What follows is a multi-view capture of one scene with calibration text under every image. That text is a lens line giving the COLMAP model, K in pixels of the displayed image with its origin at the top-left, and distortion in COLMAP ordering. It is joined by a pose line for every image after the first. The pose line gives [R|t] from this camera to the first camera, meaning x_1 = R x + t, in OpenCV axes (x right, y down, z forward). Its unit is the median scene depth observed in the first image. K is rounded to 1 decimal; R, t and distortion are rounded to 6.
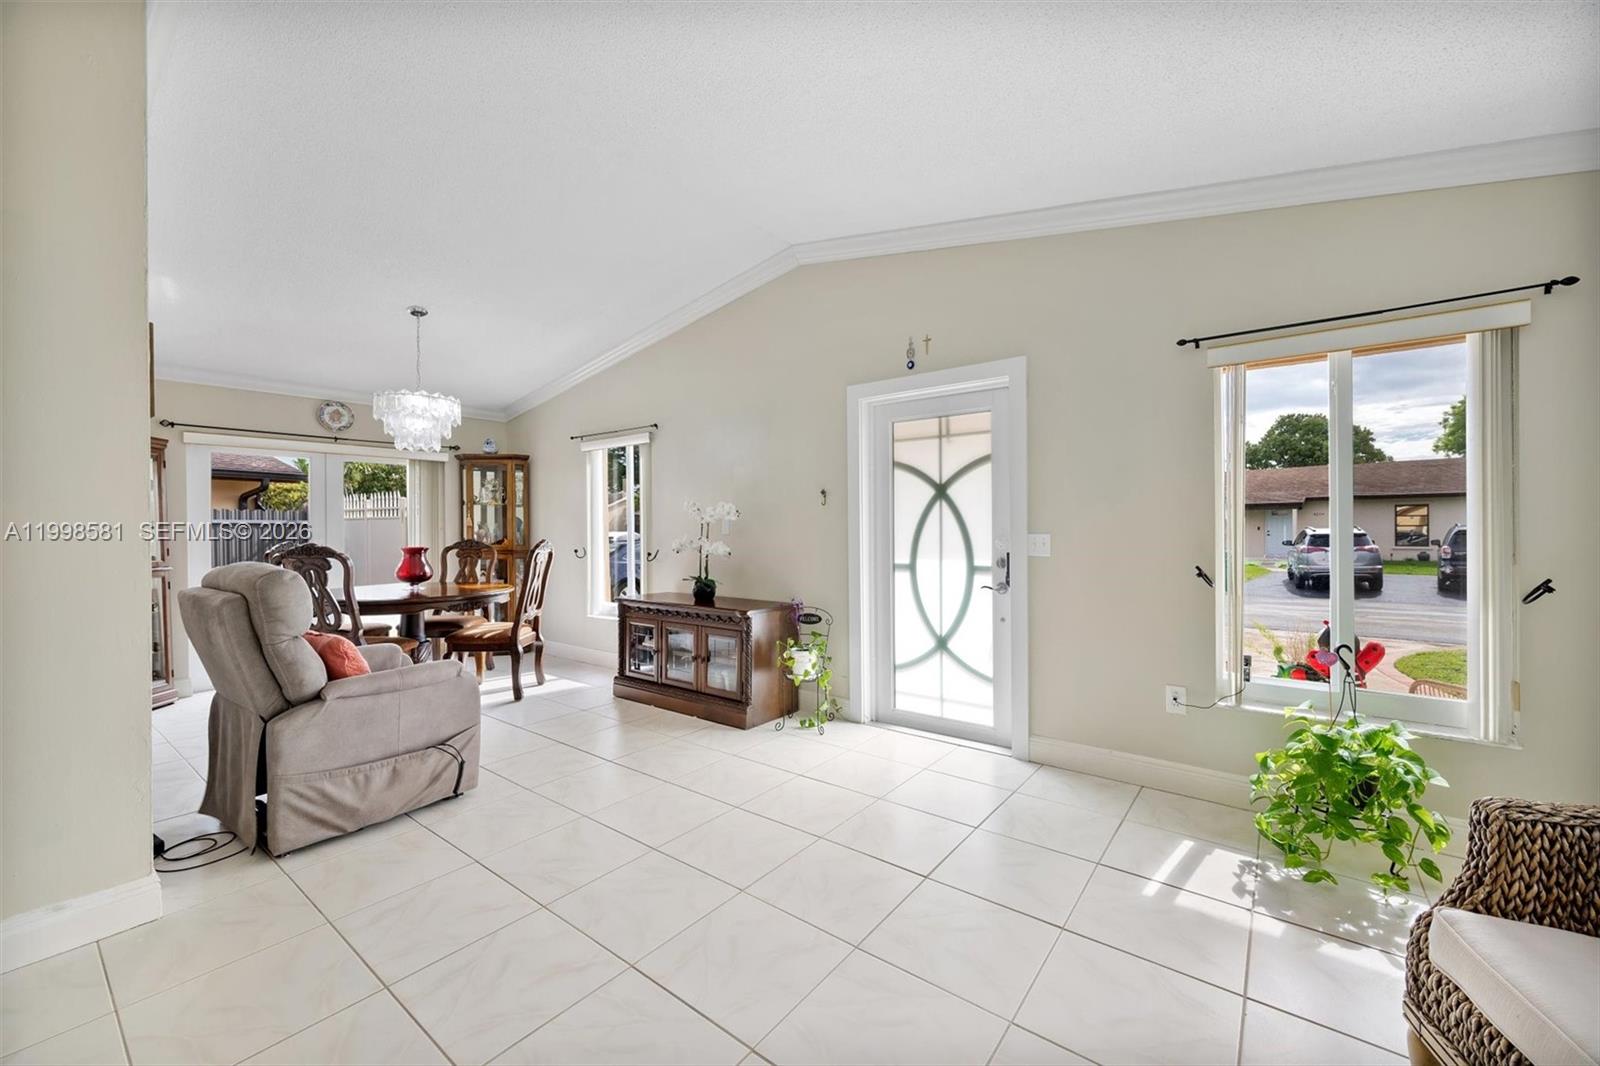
lens RADIAL K [[642.9, 0, 796.3], [0, 642.9, 530.0], [0, 0, 1]] dist [0.001533, -0.001122]
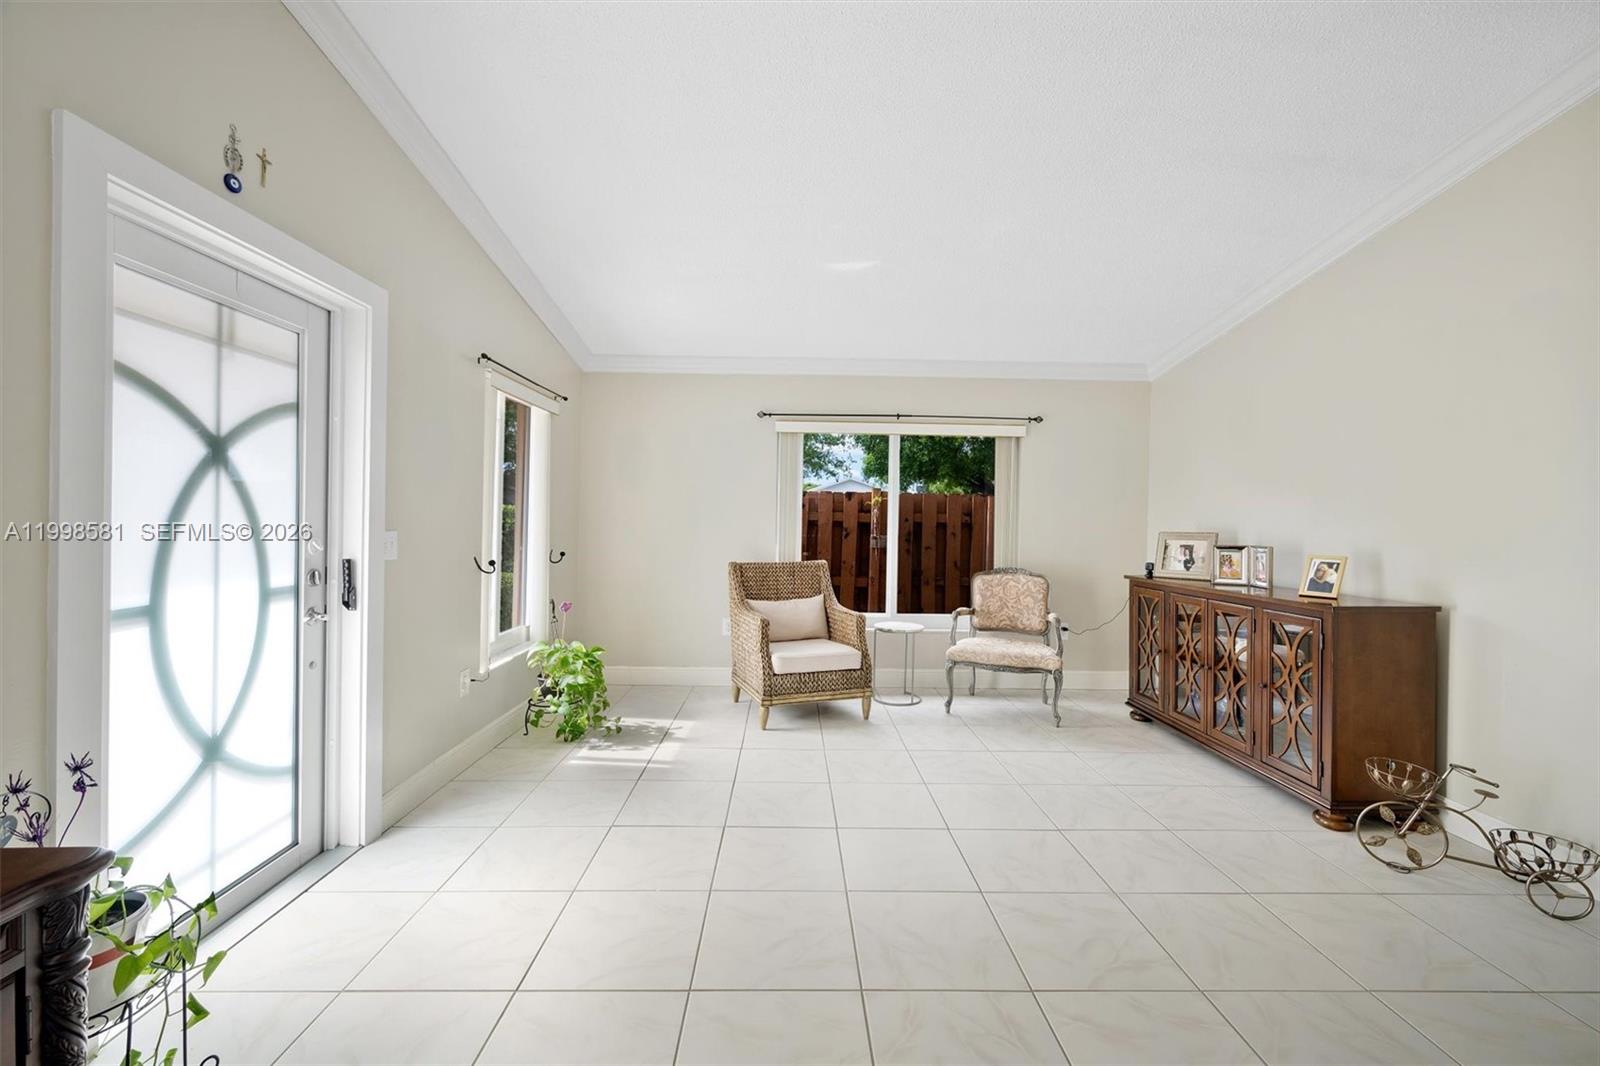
lens RADIAL K [[642.9, 0, 800.0], [0, 642.9, 522.5], [0, 0, 1]] dist [0.001533, -0.001122]
pose [[-0.635496, -0.006036, 0.772081, -0.412536], [-0.005005, 0.999981, 0.003699, -0.006697], [-0.772088, -0.001513, -0.635514, 0.871526]]
